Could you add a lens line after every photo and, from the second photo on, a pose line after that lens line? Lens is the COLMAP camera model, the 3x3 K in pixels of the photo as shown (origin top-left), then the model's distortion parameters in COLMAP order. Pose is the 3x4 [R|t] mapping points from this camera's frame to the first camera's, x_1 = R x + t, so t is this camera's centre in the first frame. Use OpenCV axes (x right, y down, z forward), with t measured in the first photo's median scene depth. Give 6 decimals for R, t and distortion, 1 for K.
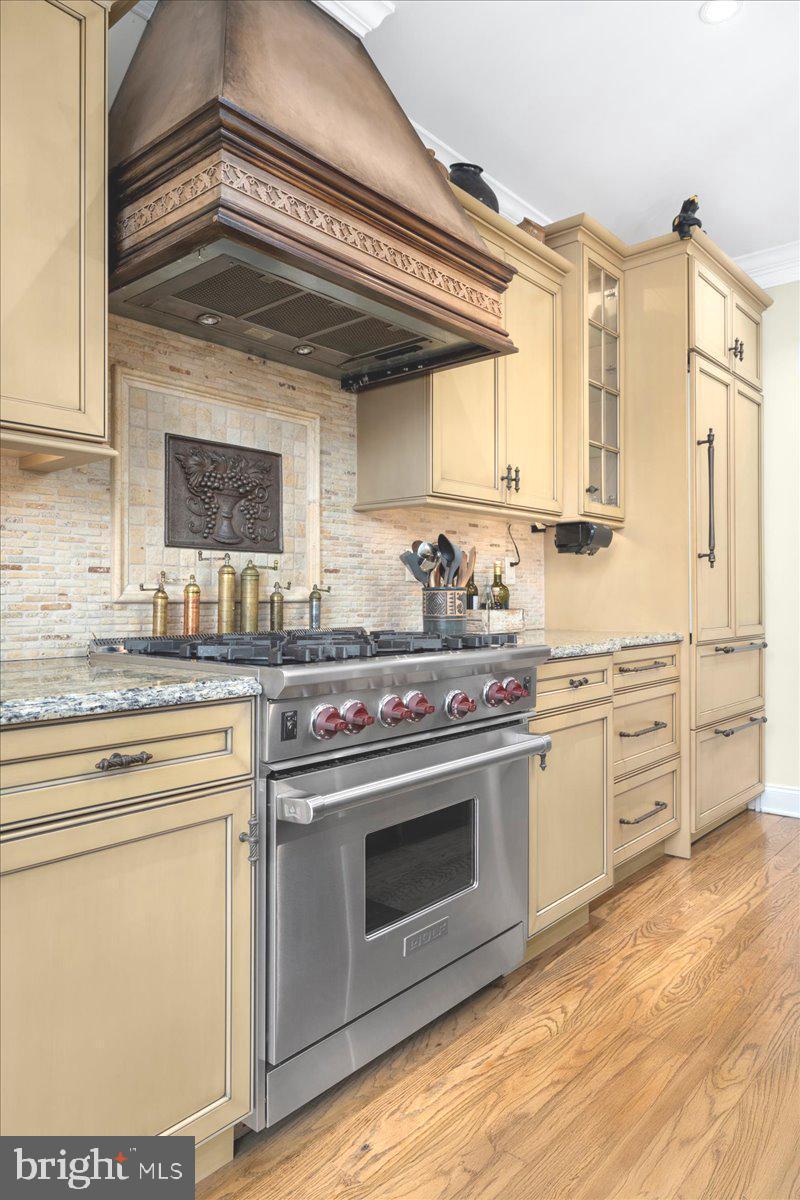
lens RADIAL K [[773.3, 0, 400.7], [0, 773.3, 599.4], [0, 0, 1]] dist [0.012529, 0.000370]
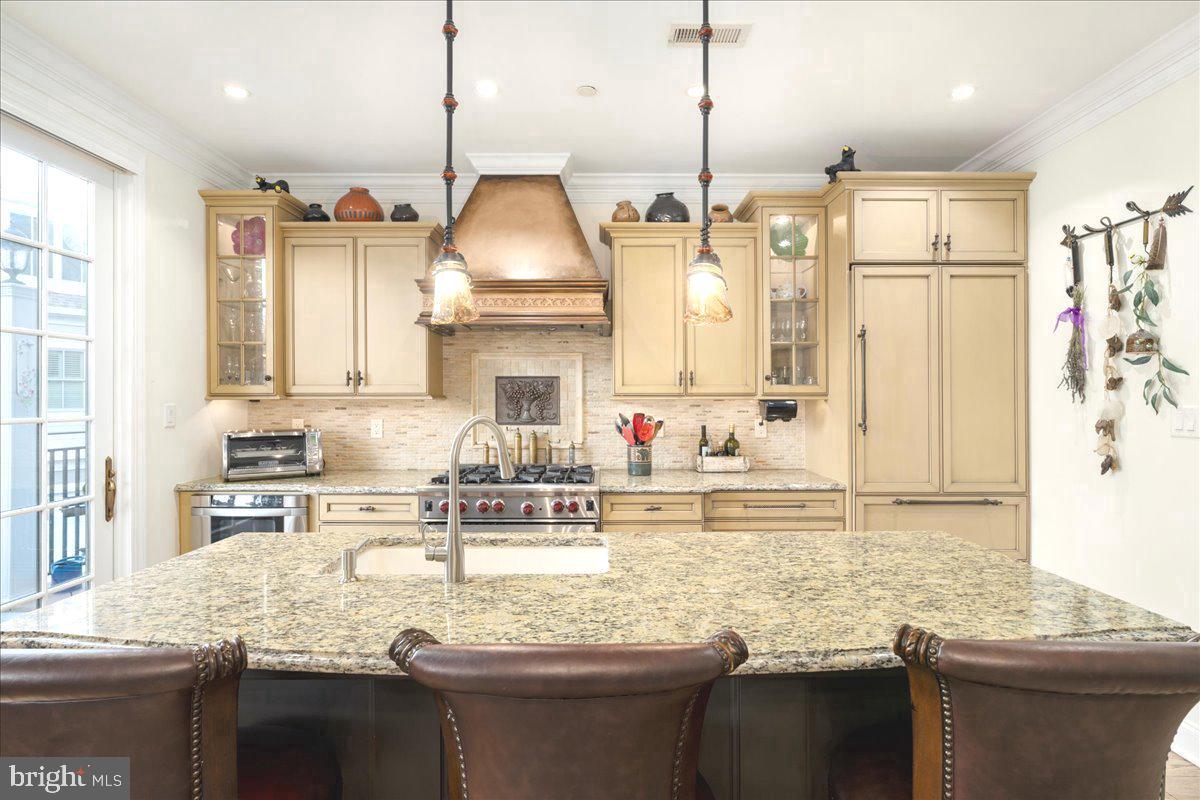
lens RADIAL K [[613.1, 0, 599.5], [0, 613.1, 397.6], [0, 0, 1]] dist [-0.003019, -0.000186]
pose [[0.653521, -0.001930, -0.756906, 1.168485], [-0.001928, 0.999989, -0.004215, -0.129684], [0.756906, 0.004214, 0.653510, 0.032100]]
